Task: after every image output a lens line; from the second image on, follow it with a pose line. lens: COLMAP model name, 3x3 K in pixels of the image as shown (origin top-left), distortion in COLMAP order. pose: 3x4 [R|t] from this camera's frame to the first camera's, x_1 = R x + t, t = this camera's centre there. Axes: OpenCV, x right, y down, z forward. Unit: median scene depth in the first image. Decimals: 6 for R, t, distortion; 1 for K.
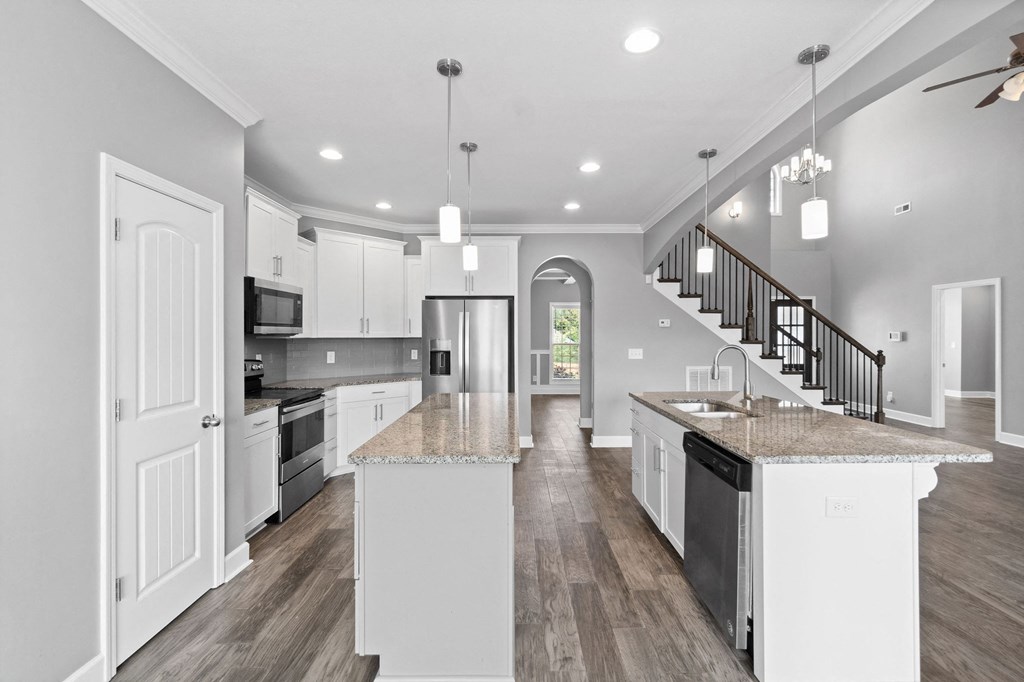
lens RADIAL K [[448.0, 0, 525.1], [0, 448.0, 326.5], [0, 0, 1]] dist [-0.007273, -0.000178]
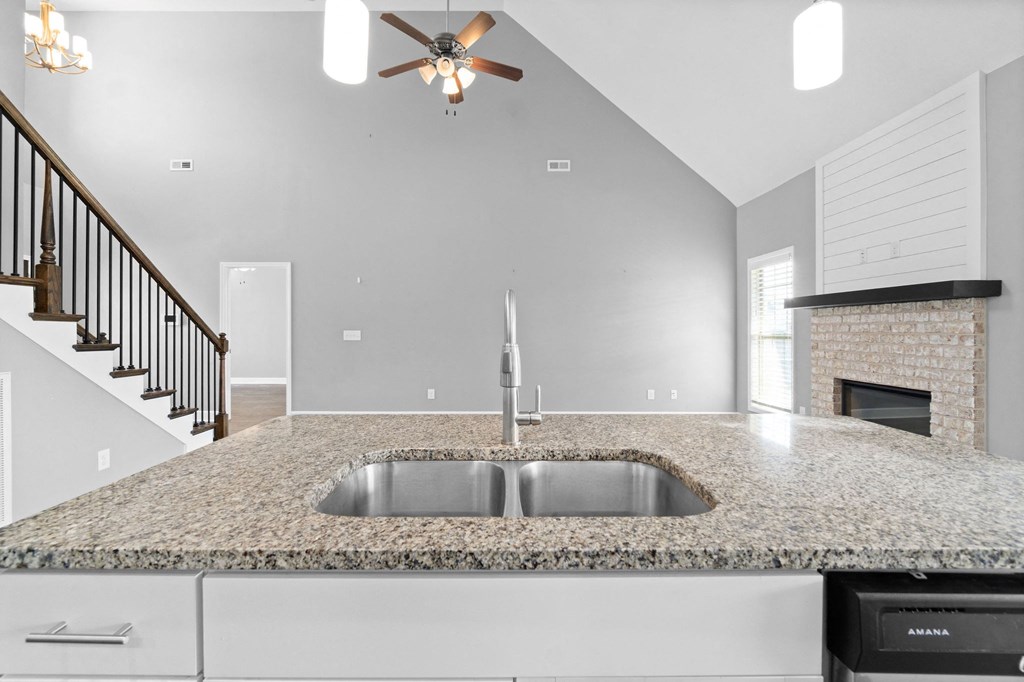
lens RADIAL K [[448.5, 0, 514.3], [0, 448.5, 327.2], [0, 0, 1]] dist [-0.003599, -0.000264]
pose [[-0.001172, 0.008349, 0.999964, 0.029122], [-0.022581, 0.999710, -0.008373, 0.038754], [-0.999744, -0.022590, -0.000983, 0.503409]]
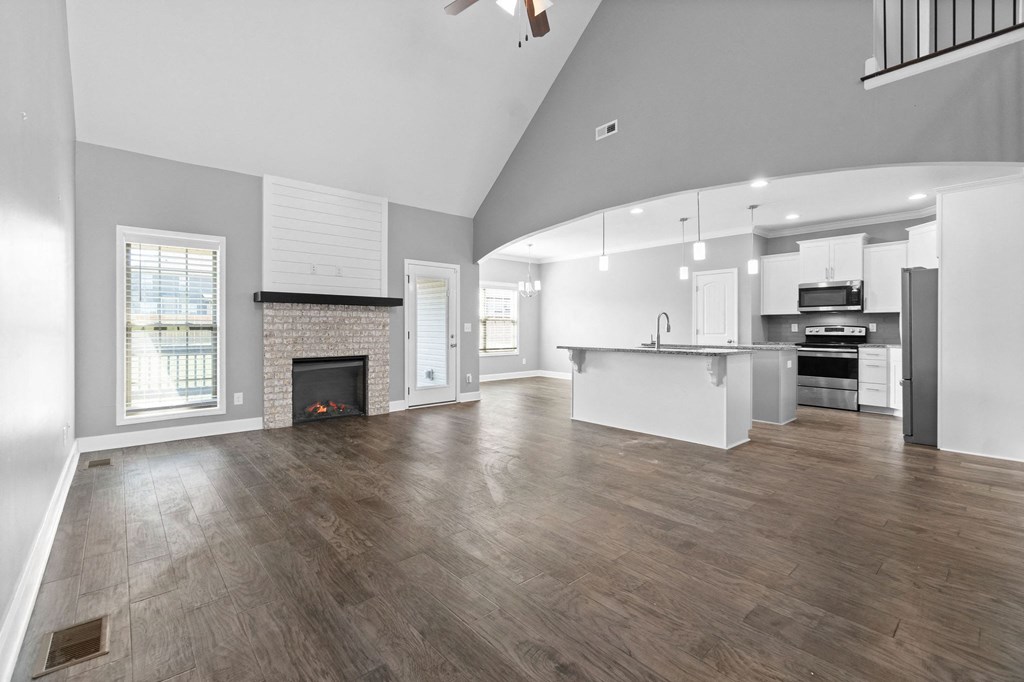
lens RADIAL K [[451.1, 0, 498.8], [0, 451.1, 326.4], [0, 0, 1]] dist [-0.002977, -0.000669]
pose [[-0.772317, -0.001271, -0.635237, 1.045881], [0.014294, 0.999710, -0.019378, 0.061616], [0.635077, -0.024046, -0.772074, 0.986671]]
